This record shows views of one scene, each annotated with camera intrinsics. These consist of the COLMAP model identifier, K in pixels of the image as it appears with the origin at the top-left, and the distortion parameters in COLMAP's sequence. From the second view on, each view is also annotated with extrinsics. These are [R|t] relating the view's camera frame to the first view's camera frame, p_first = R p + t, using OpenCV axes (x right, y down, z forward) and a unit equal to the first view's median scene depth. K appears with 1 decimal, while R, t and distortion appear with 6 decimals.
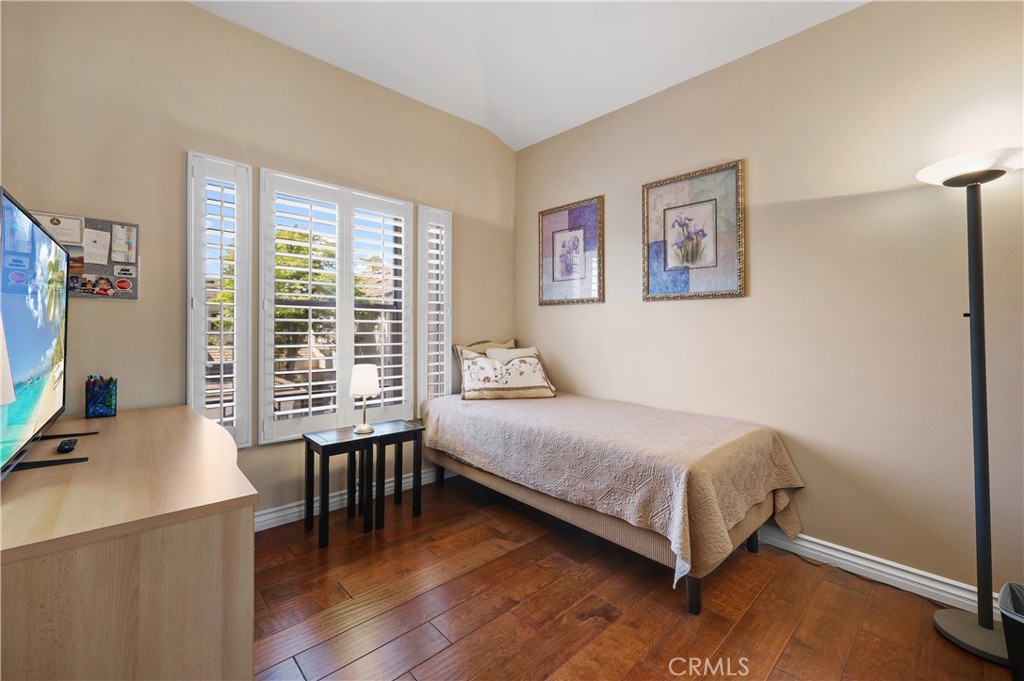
lens RADIAL K [[418.2, 0, 511.8], [0, 418.2, 331.3], [0, 0, 1]] dist [-0.001585, -0.000151]
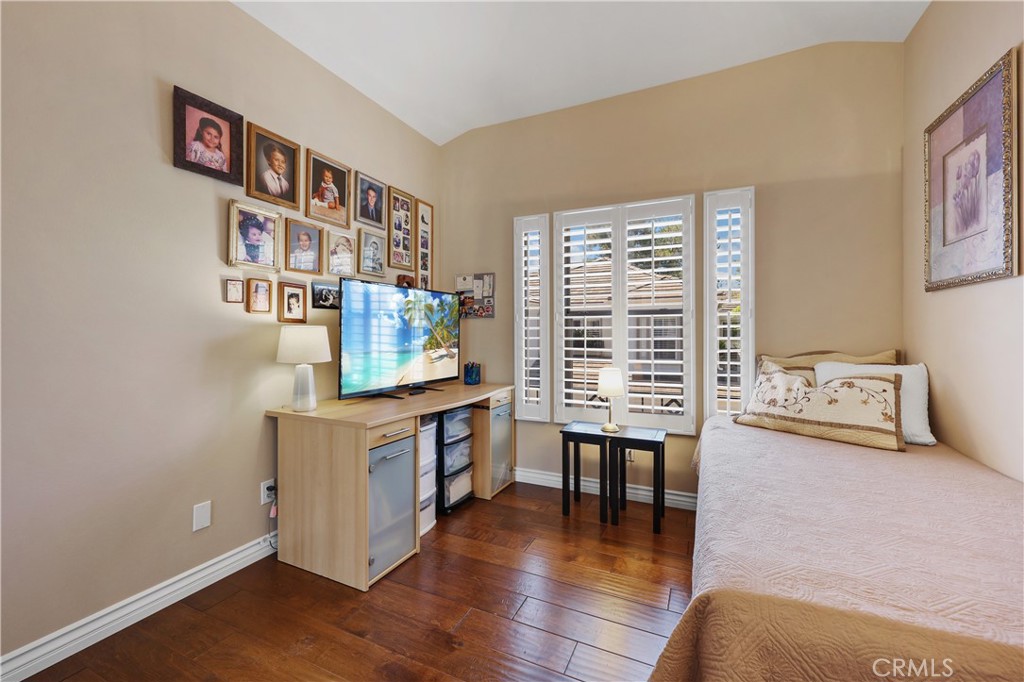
lens RADIAL K [[415.6, 0, 514.2], [0, 415.6, 336.6], [0, 0, 1]] dist [-0.002712, -0.000427]
pose [[0.374537, -0.003414, -0.927206, 0.462645], [-0.000573, 0.999992, -0.003913, 0.003141], [0.927212, 0.001996, 0.374532, 0.321166]]
